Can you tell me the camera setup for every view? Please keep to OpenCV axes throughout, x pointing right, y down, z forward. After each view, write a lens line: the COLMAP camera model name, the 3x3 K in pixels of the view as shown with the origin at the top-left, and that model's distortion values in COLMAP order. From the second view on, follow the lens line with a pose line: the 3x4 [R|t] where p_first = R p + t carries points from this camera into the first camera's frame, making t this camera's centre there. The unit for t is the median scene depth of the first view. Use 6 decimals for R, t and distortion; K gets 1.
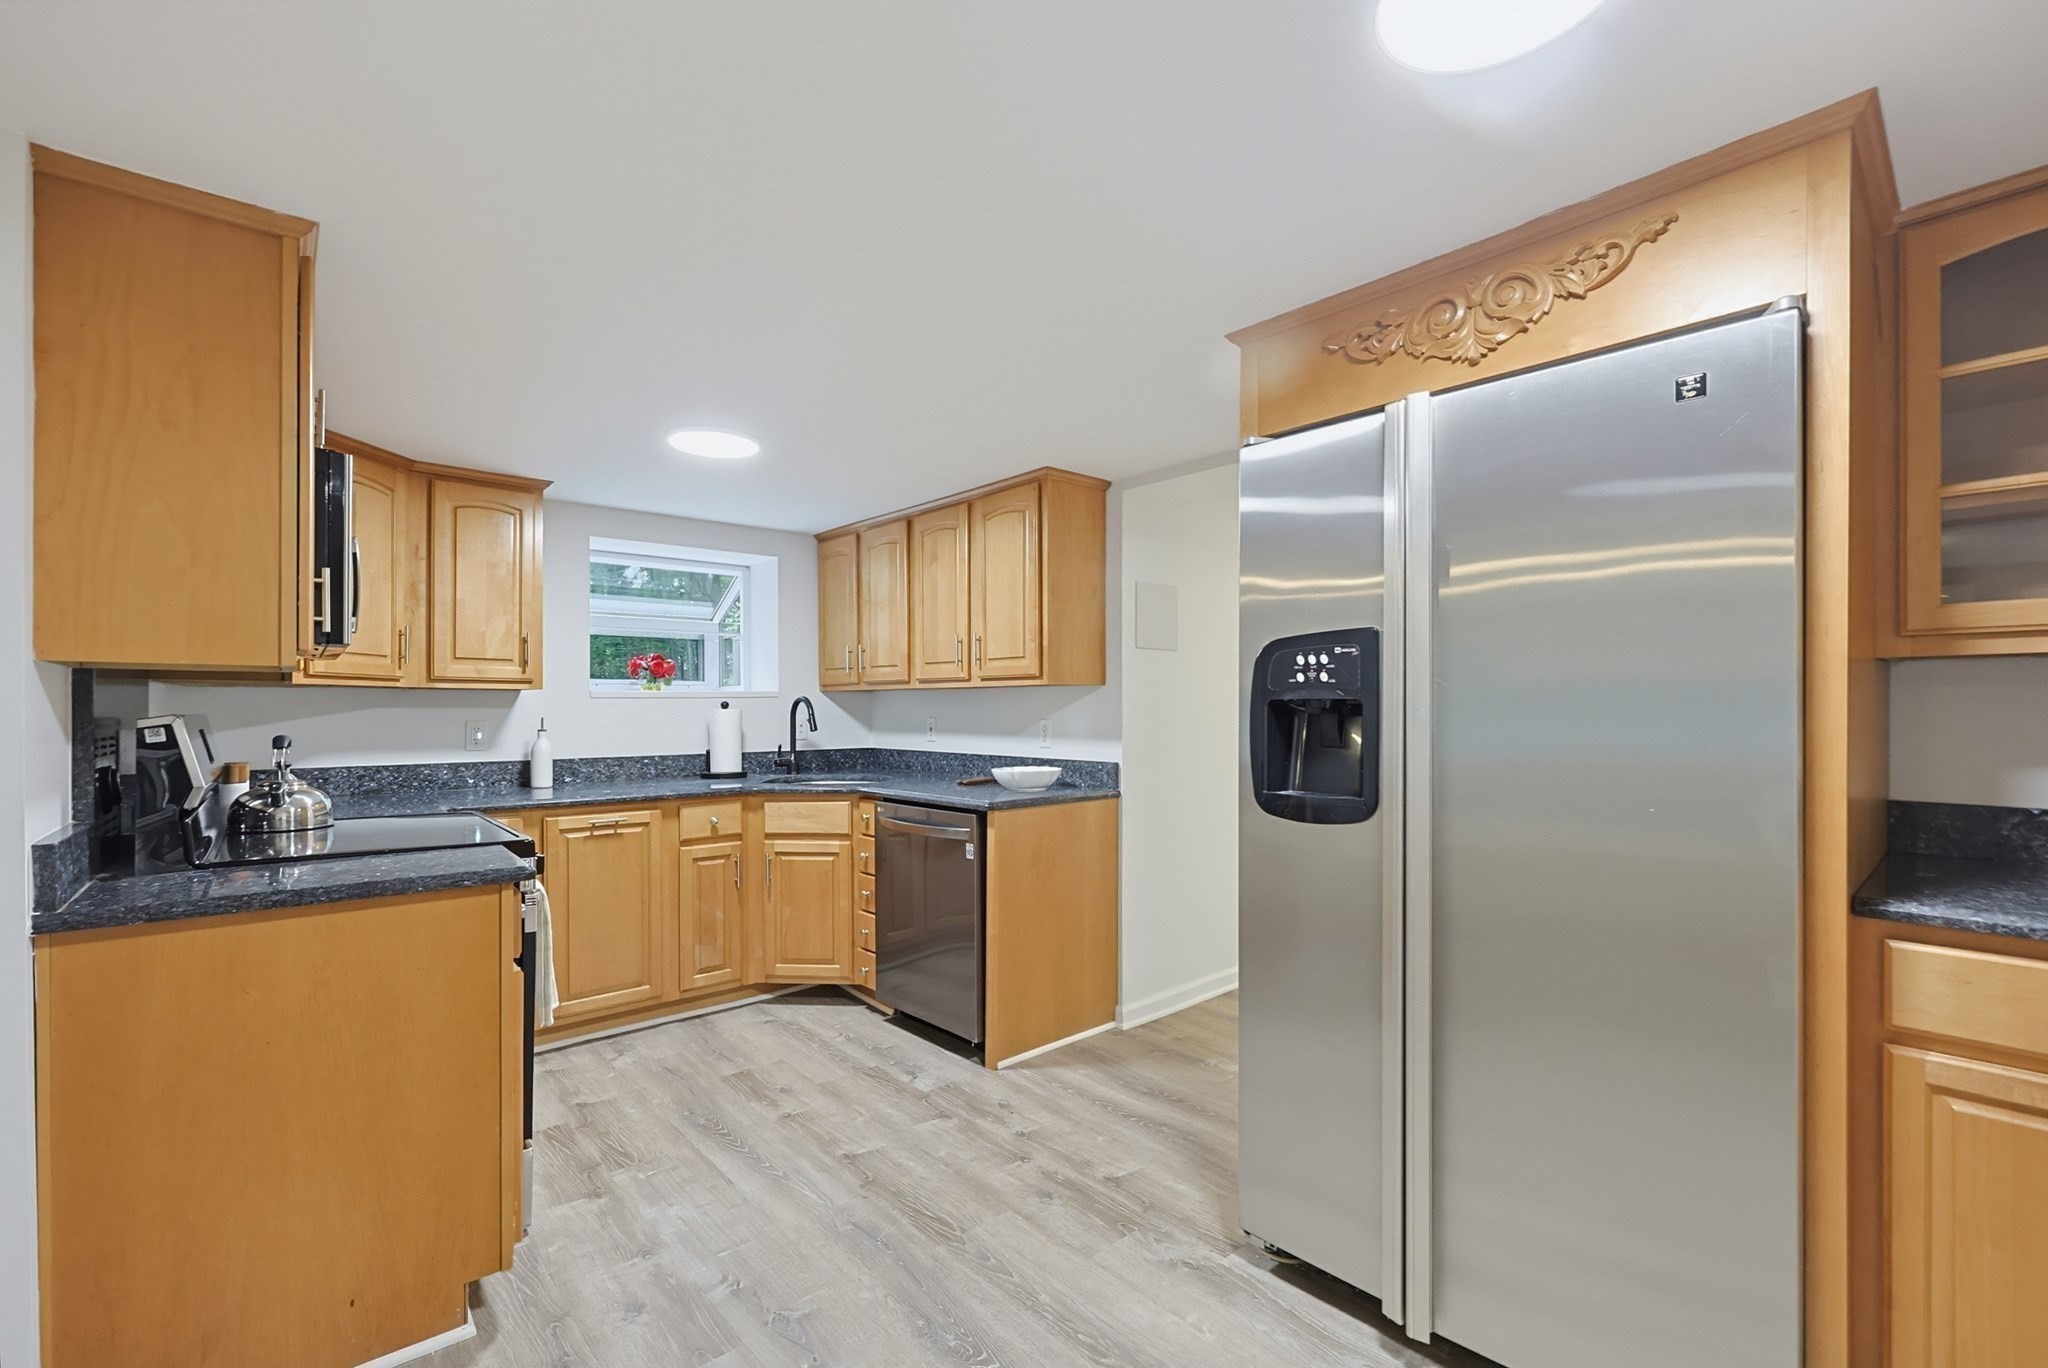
lens RADIAL K [[887.7, 0, 1022.7], [0, 887.7, 703.7], [0, 0, 1]] dist [0.000373, -0.000016]
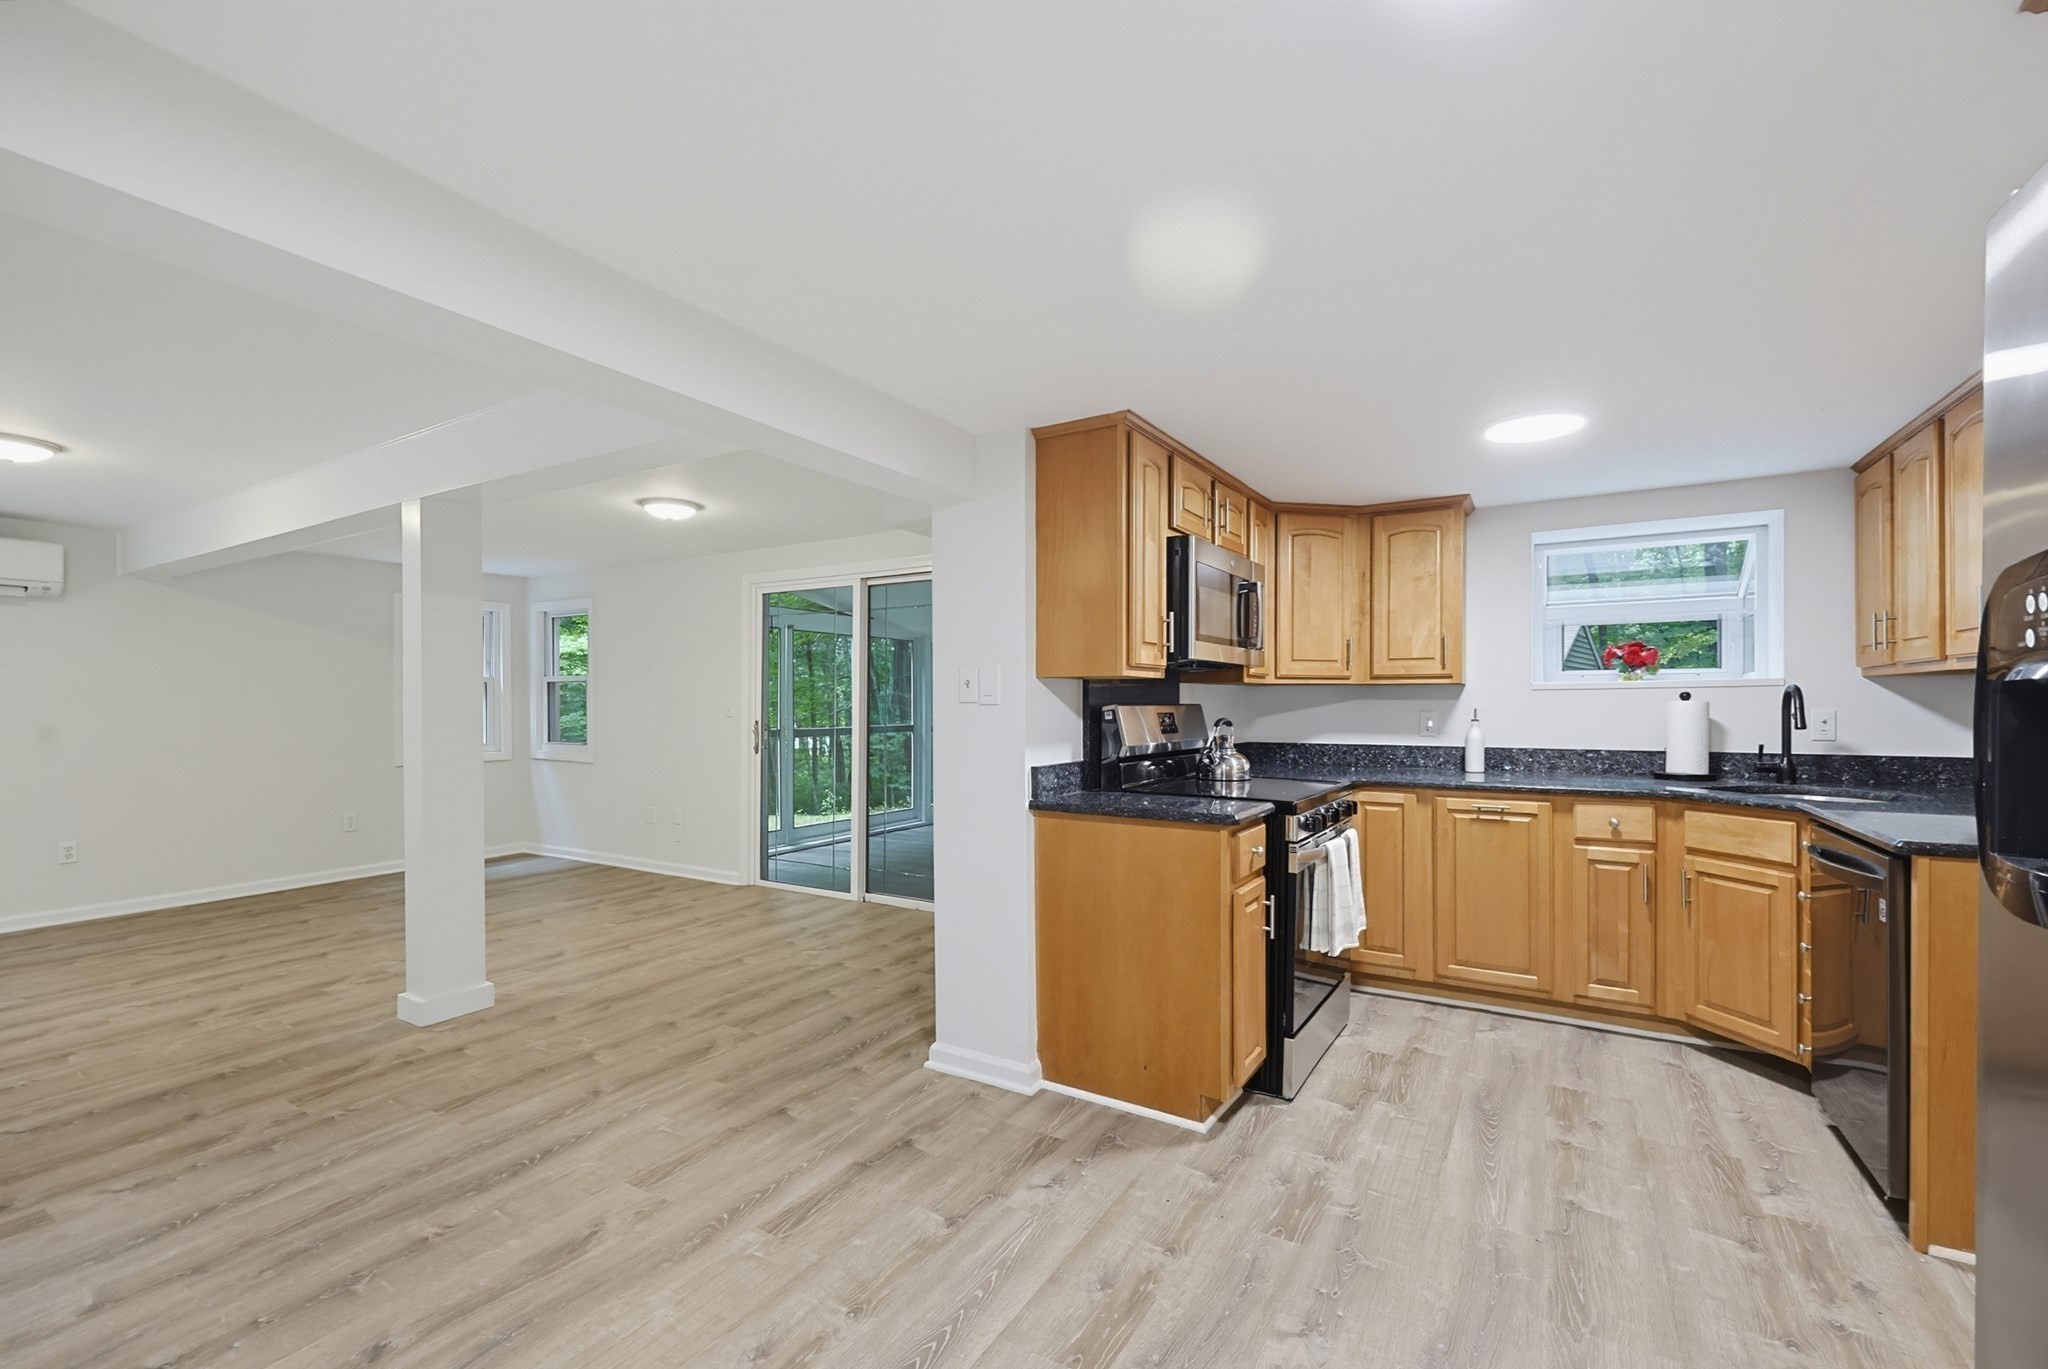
lens RADIAL K [[873.6, 0, 1029.2], [0, 873.6, 696.2], [0, 0, 1]] dist [-0.000422, -0.000349]
pose [[0.290215, -0.005867, -0.956944, 0.347030], [0.006391, 0.999971, -0.004192, 0.001484], [0.956940, -0.004900, 0.290244, 0.164356]]
